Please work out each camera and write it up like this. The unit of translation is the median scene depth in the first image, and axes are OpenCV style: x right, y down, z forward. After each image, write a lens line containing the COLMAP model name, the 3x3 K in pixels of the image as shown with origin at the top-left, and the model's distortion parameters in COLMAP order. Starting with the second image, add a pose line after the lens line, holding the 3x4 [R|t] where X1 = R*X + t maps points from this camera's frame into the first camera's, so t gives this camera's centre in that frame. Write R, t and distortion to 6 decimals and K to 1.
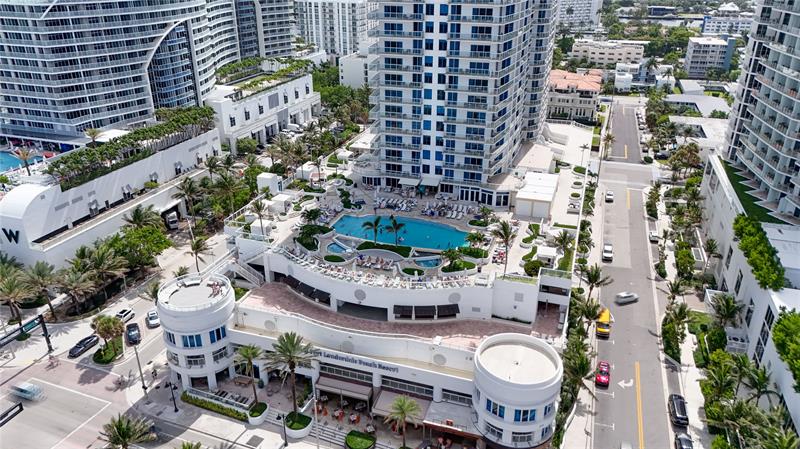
lens RADIAL K [[583.5, 0, 403.4], [0, 583.5, 227.0], [0, 0, 1]] dist [0.073765, -0.073825]
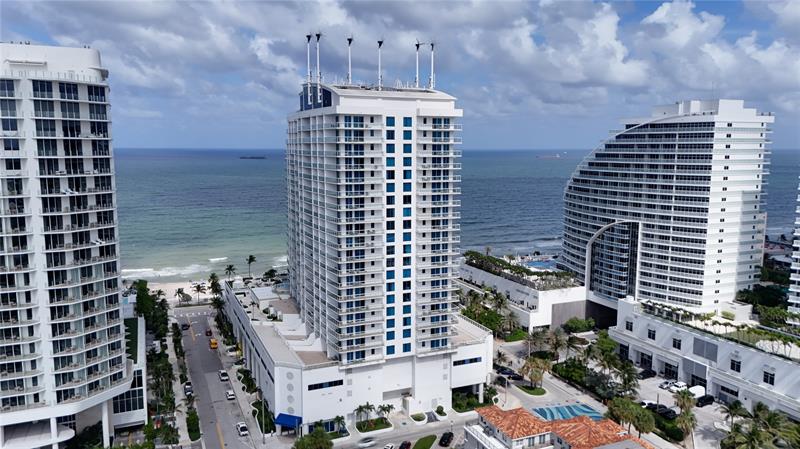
lens RADIAL K [[583.5, 0, 403.4], [0, 583.5, 227.0], [0, 0, 1]] dist [0.073765, -0.073825]
pose [[-0.740285, 0.086556, -0.666698, 1.019545], [-0.287506, 0.855662, 0.430329, -1.042239], [0.607715, 0.510246, -0.608549, 2.129115]]
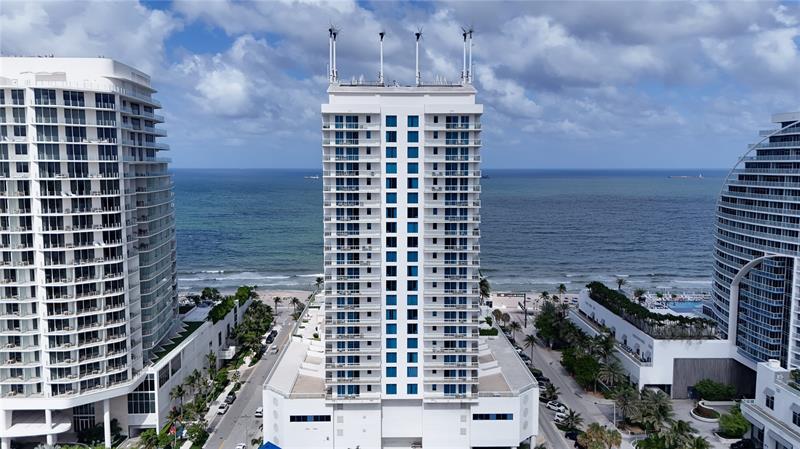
lens RADIAL K [[583.5, 0, 403.4], [0, 583.5, 227.0], [0, 0, 1]] dist [0.073765, -0.073825]
pose [[-0.939921, 0.030368, -0.340038, 0.572509], [-0.147483, 0.862175, 0.484668, -1.044584], [0.307891, 0.505699, -0.805898, 2.200477]]
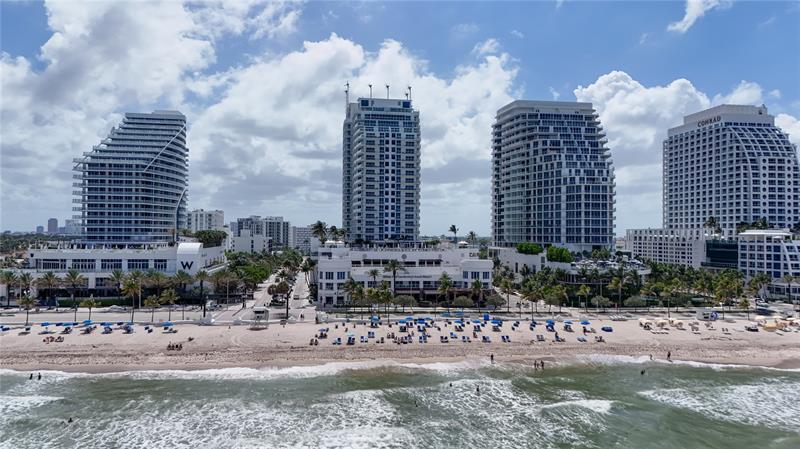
lens RADIAL K [[581.8, 0, 400.0], [0, 581.8, 224.5], [0, 0, 1]] dist [0.114634, -0.141155]
pose [[0.893221, 0.011716, 0.449465, -0.853952], [0.181944, 0.904736, -0.385161, 0.671632], [-0.411160, 0.425811, 0.805998, -0.696113]]
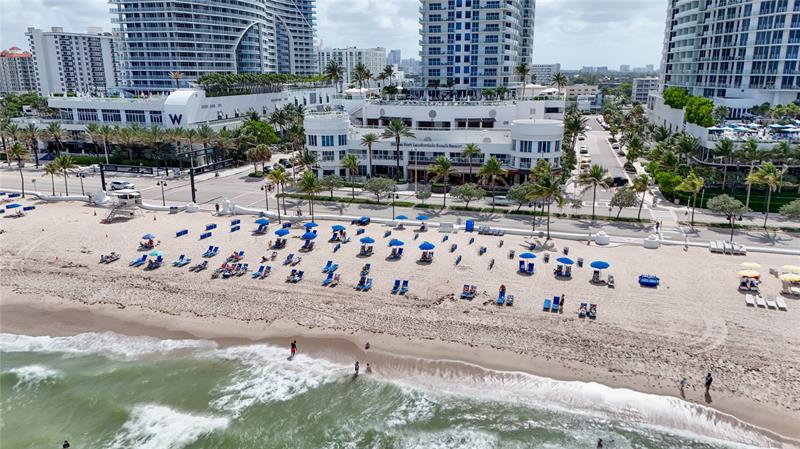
lens RADIAL K [[583.5, 0, 403.4], [0, 583.5, 227.0], [0, 0, 1]] dist [0.073765, -0.073825]
pose [[0.998530, -0.020338, 0.050241, -0.179401], [0.028445, 0.985659, -0.166336, 0.509603], [-0.046137, 0.167520, 0.984788, -0.377268]]
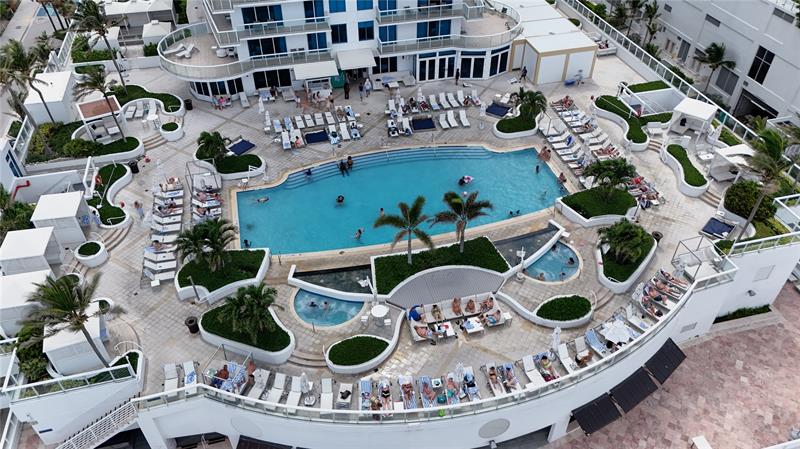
lens RADIAL K [[583.5, 0, 403.4], [0, 583.5, 227.0], [0, 0, 1]] dist [0.073765, -0.073825]
pose [[0.838662, -0.360014, 0.408701, -0.174217], [0.229314, 0.914036, 0.334593, -0.106349], [-0.494026, -0.186890, 0.849123, 0.548323]]
